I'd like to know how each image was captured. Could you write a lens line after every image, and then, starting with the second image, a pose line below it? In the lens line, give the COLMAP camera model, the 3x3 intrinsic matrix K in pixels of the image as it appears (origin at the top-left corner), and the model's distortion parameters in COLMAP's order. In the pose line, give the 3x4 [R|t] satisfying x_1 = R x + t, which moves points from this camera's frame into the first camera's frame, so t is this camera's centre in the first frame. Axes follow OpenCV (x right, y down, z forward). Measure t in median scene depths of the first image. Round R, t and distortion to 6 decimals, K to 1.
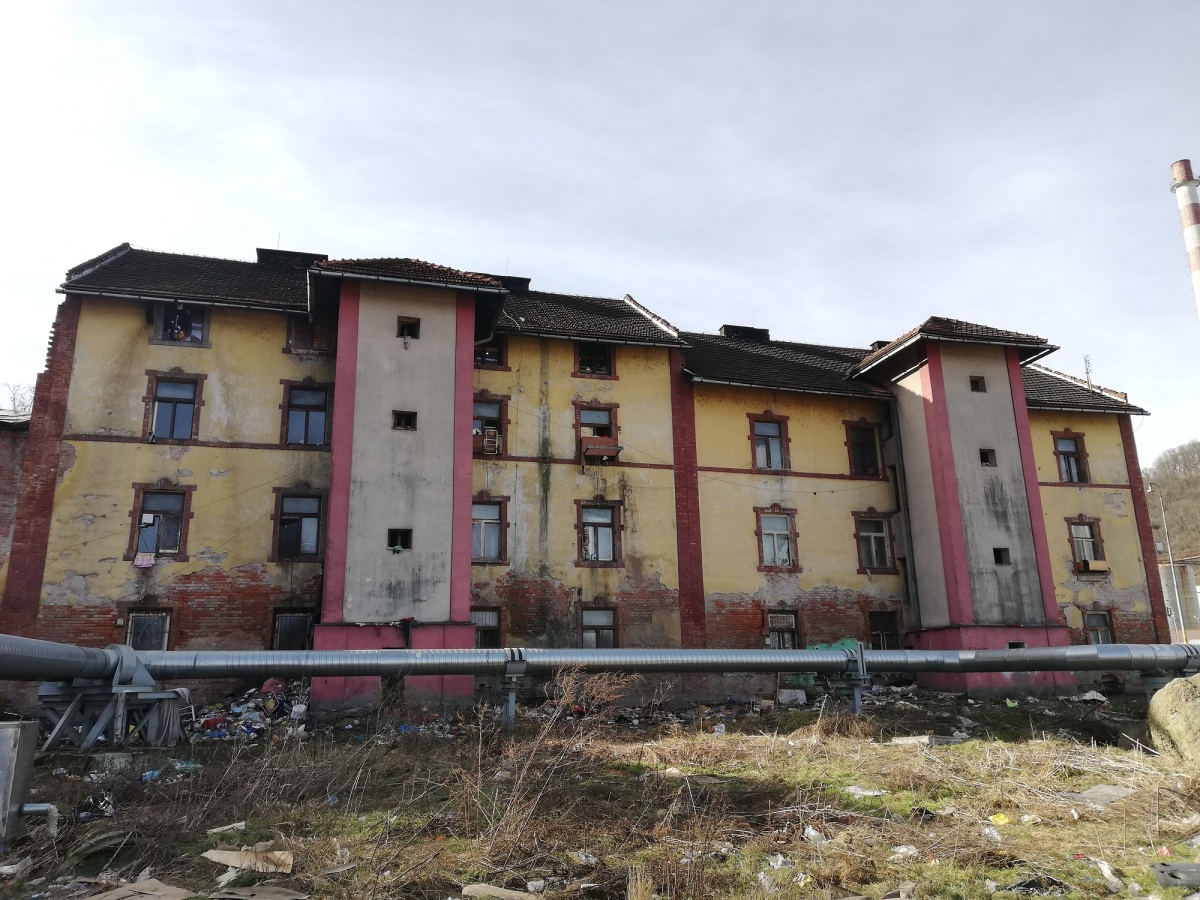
lens RADIAL K [[896.4, 0, 598.7], [0, 896.4, 454.5], [0, 0, 1]] dist [0.042724, -0.047325]
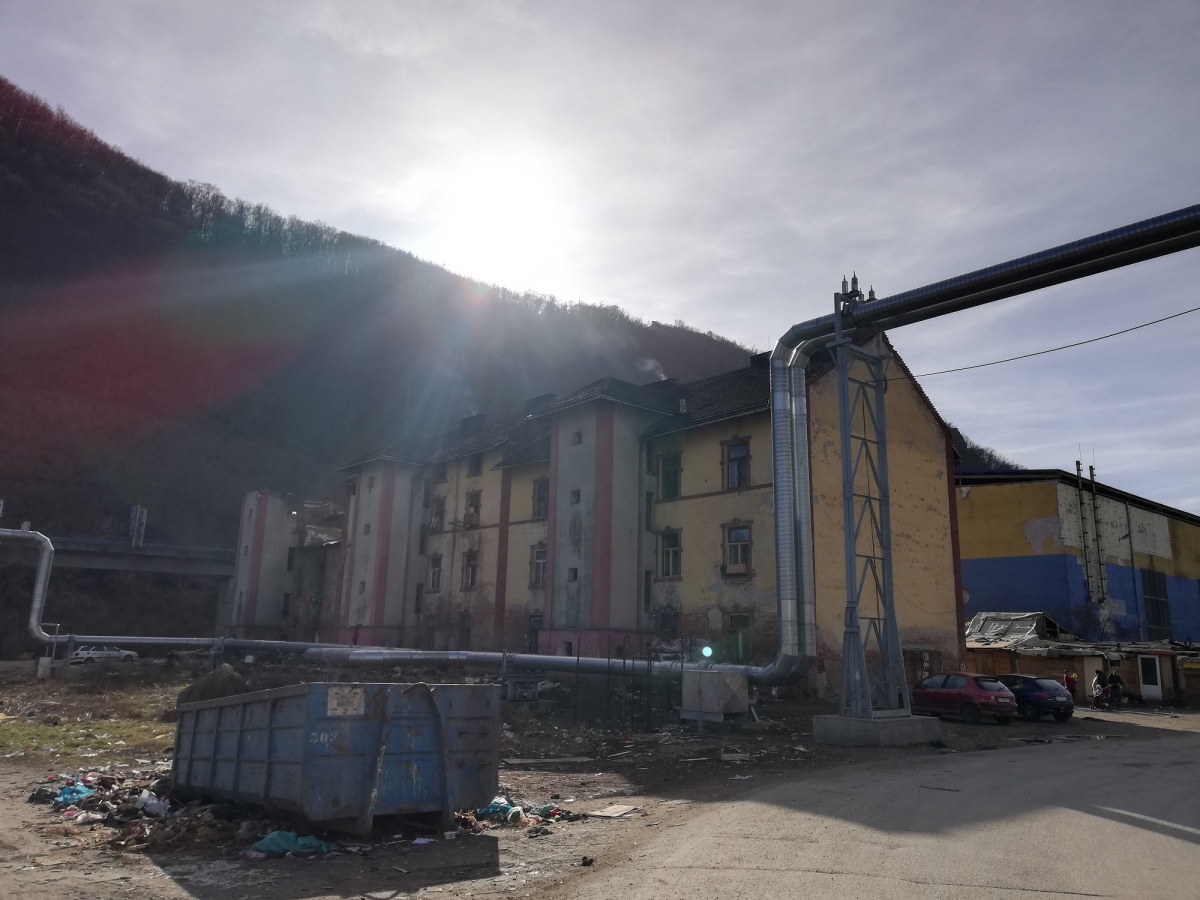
lens RADIAL K [[896.4, 0, 599.1], [0, 896.4, 444.3], [0, 0, 1]] dist [0.042724, -0.047325]
pose [[0.430118, -0.166514, -0.887283, 1.618790], [0.190775, 0.977412, -0.090948, 0.053557], [0.882385, -0.130153, 0.452169, 0.470442]]
